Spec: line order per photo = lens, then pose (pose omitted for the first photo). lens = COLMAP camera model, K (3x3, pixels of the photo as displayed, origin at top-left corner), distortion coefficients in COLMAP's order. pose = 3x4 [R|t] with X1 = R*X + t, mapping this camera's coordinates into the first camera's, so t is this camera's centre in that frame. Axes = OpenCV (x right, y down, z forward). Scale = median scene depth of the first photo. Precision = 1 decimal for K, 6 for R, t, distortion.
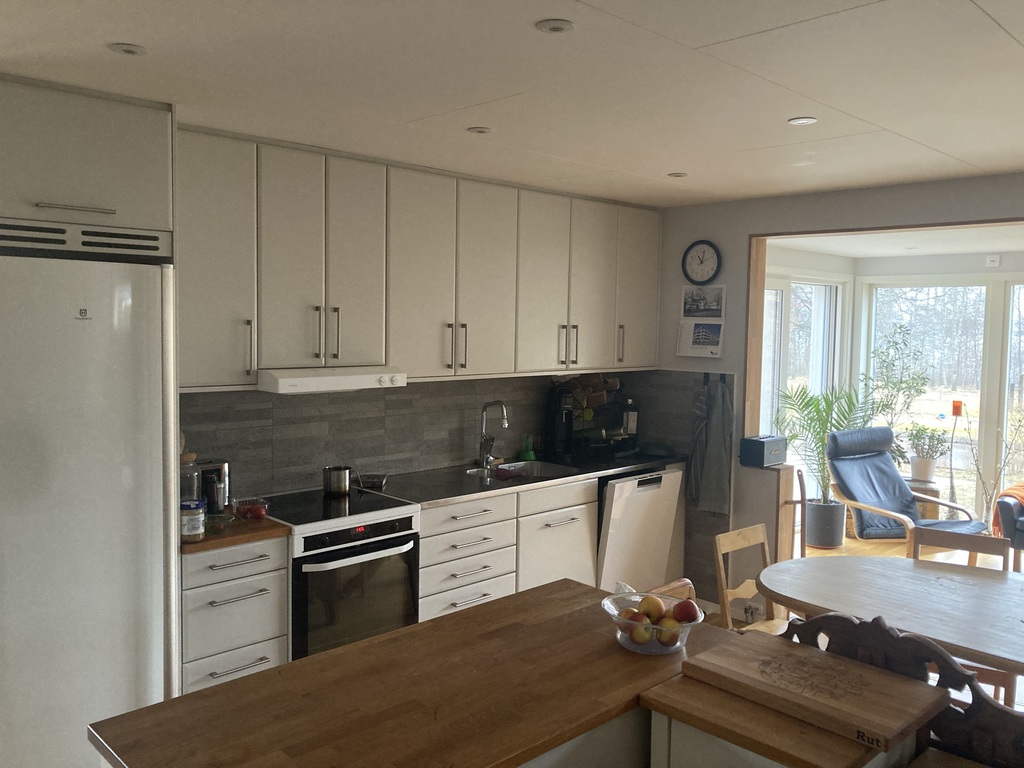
lens RADIAL K [[835.0, 0, 503.0], [0, 835.0, 365.9], [0, 0, 1]] dist [0.030280, -0.015358]
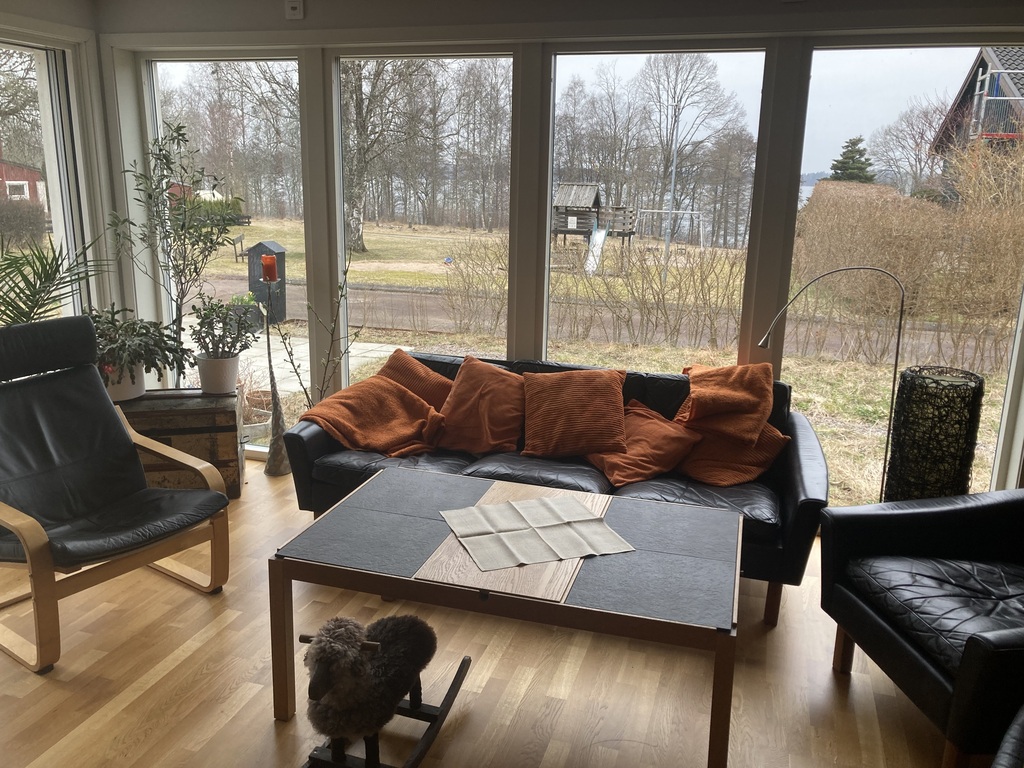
lens RADIAL K [[835.0, 0, 508.5], [0, 835.0, 381.5], [0, 0, 1]] dist [0.030280, -0.015358]
pose [[0.869010, -0.117061, 0.480747, 0.517747], [0.019360, 0.978911, 0.203369, 0.013858], [-0.494415, -0.167422, 0.852950, 0.509662]]
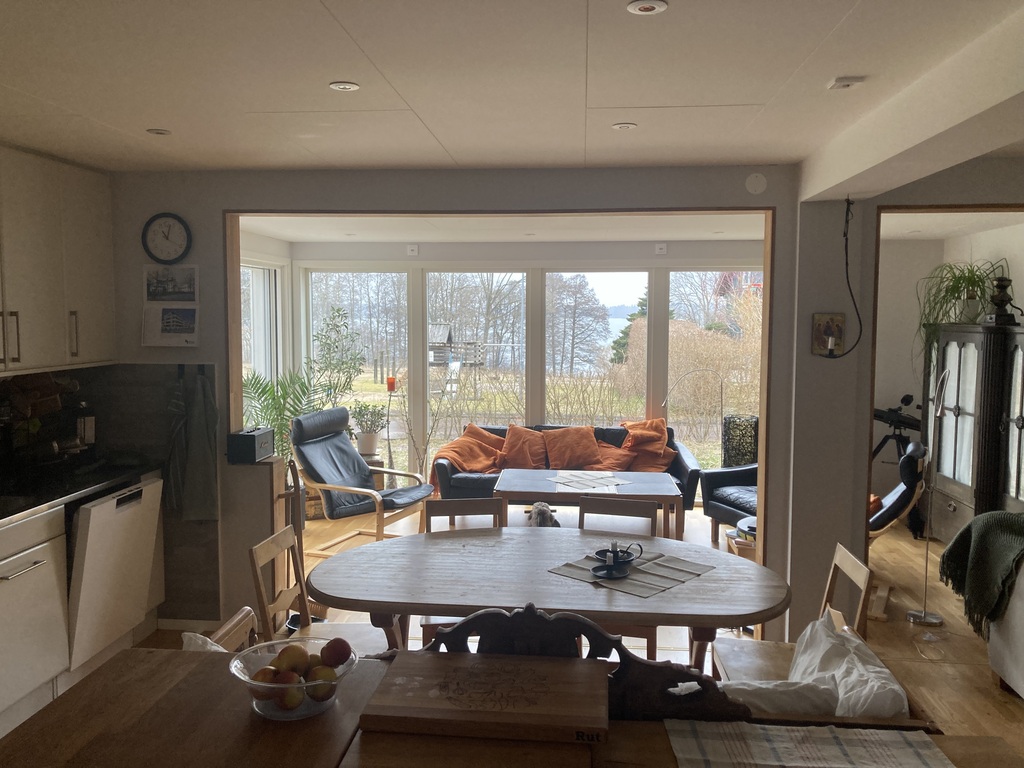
lens RADIAL K [[835.0, 0, 499.6], [0, 835.0, 367.2], [0, 0, 1]] dist [0.030280, -0.015358]
pose [[0.752839, -0.057178, 0.655717, -0.083149], [0.044233, 0.998363, 0.036272, -0.005952], [-0.656717, 0.001698, 0.754135, 0.115448]]
